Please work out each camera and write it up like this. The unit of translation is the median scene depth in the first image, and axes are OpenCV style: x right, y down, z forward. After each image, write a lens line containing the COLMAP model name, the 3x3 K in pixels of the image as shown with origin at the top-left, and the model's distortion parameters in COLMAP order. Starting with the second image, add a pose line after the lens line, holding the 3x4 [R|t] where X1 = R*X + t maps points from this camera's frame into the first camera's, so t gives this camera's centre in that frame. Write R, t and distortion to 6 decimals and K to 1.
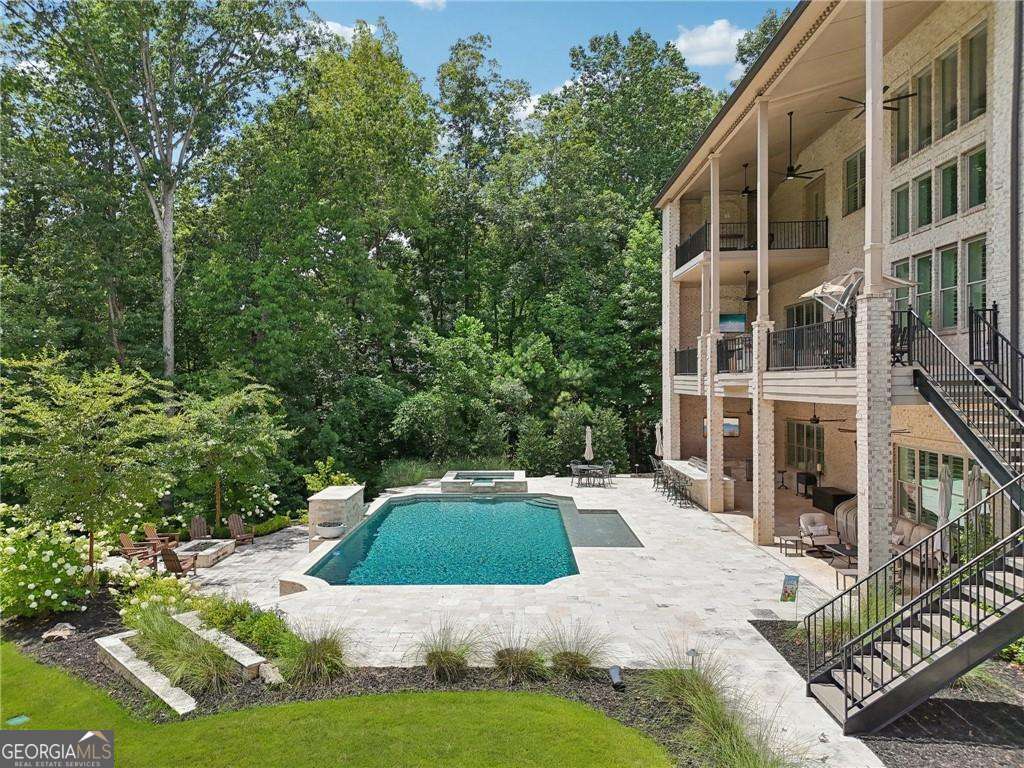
lens RADIAL K [[713.2, 0, 512.0], [0, 713.2, 384.0], [0, 0, 1]] dist [0.072844, -0.064106]
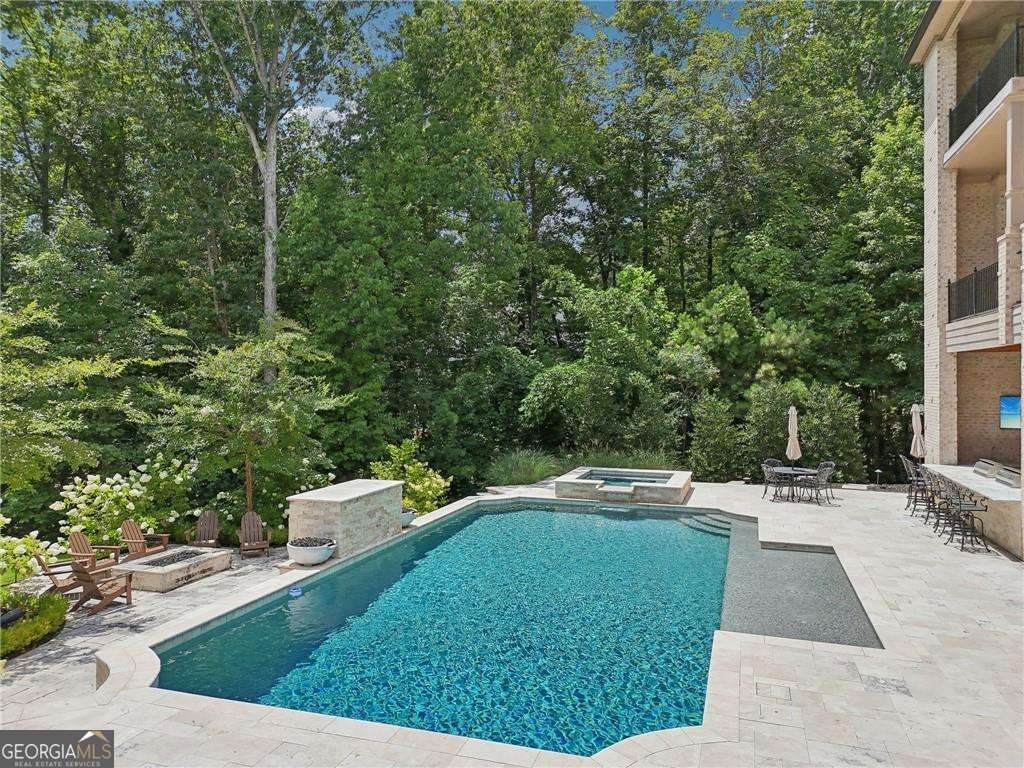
lens RADIAL K [[722.3, 0, 512.0], [0, 722.3, 384.0], [0, 0, 1]] dist [0.072234, -0.109495]
pose [[0.954449, 0.006858, -0.298295, 0.057465], [-0.006221, 0.999976, 0.003082, 0.036505], [0.298309, -0.001086, 0.954469, 0.286935]]
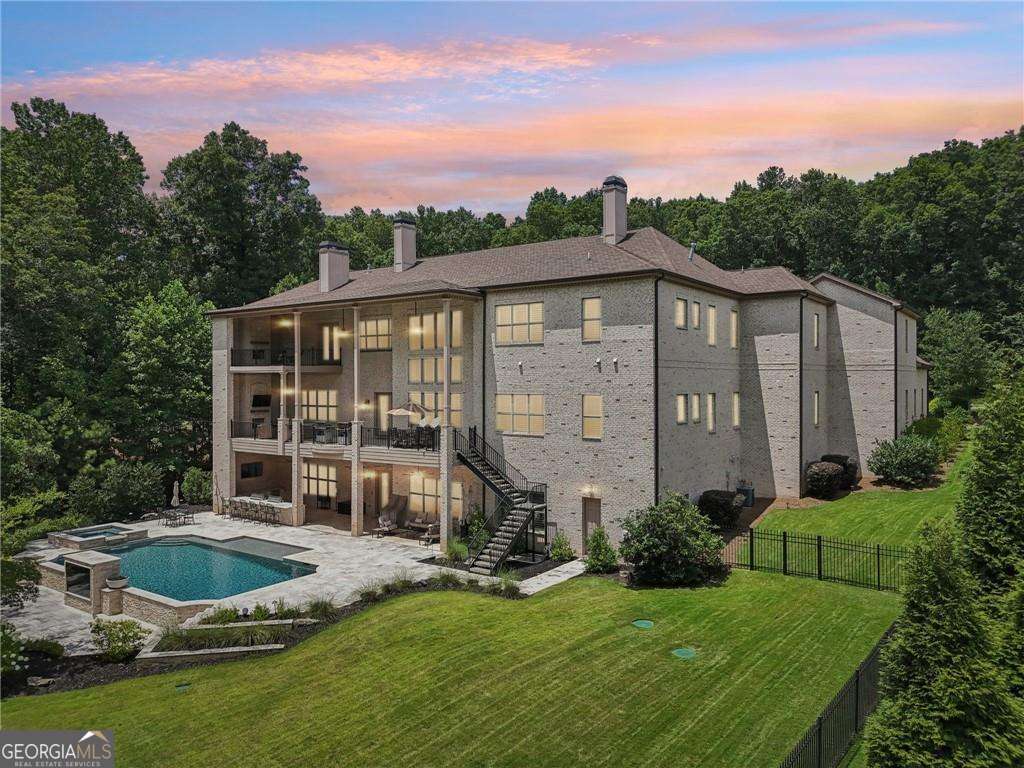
lens RADIAL K [[713.2, 0, 512.0], [0, 713.2, 384.0], [0, 0, 1]] dist [0.072844, -0.064106]
pose [[0.574857, -0.002041, 0.818252, -0.593036], [0.004709, 0.999989, -0.000814, -0.109364], [-0.818241, 0.004322, 0.574860, -0.268780]]
